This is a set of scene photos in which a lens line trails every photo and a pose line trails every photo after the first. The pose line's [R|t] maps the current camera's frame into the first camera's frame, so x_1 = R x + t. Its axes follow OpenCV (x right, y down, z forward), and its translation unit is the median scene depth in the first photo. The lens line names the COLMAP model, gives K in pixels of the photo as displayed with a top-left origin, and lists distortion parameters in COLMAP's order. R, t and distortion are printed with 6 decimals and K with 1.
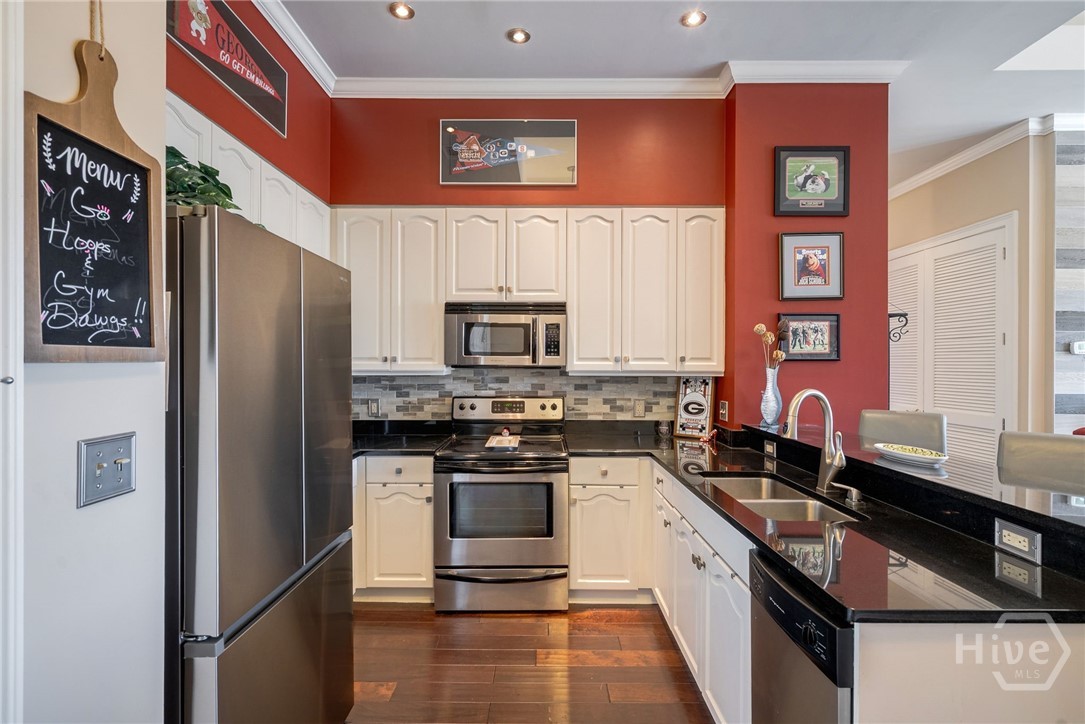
lens RADIAL K [[498.2, 0, 557.0], [0, 498.2, 362.5], [0, 0, 1]] dist [-0.010867, 0.006491]
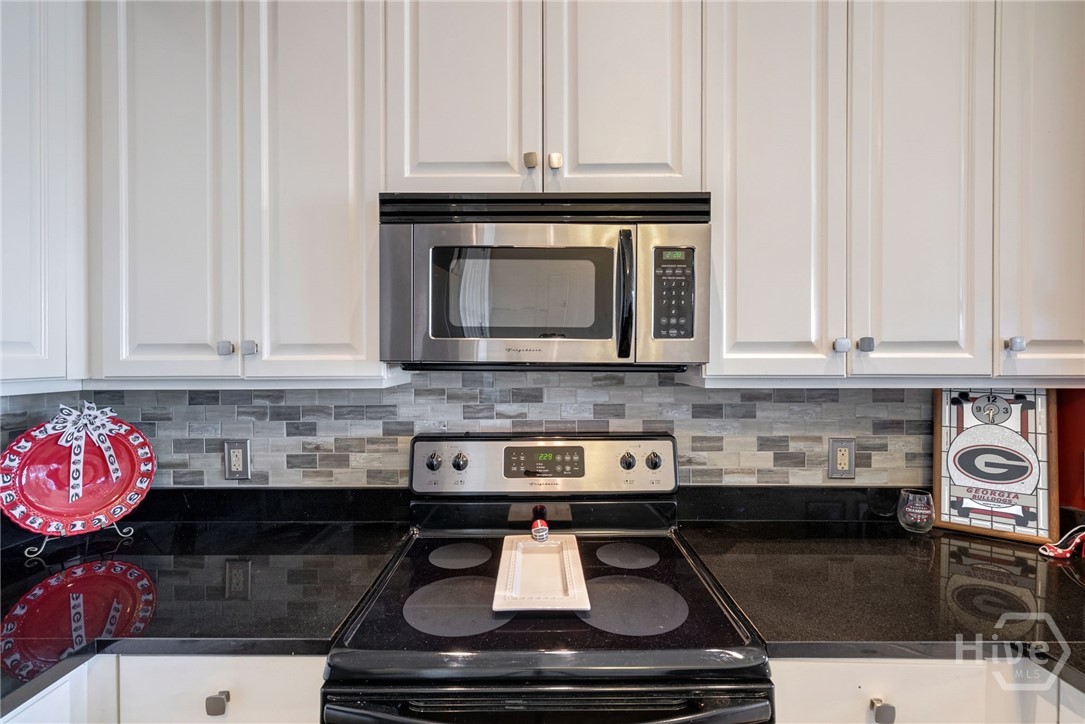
lens RADIAL K [[498.2, 0, 557.2], [0, 498.2, 353.6], [0, 0, 1]] dist [-0.010867, 0.006491]
pose [[0.999979, -0.004244, 0.004866, -0.089227], [0.004264, 0.999982, -0.004163, 0.000145], [-0.004848, 0.004184, 0.999979, 0.584860]]
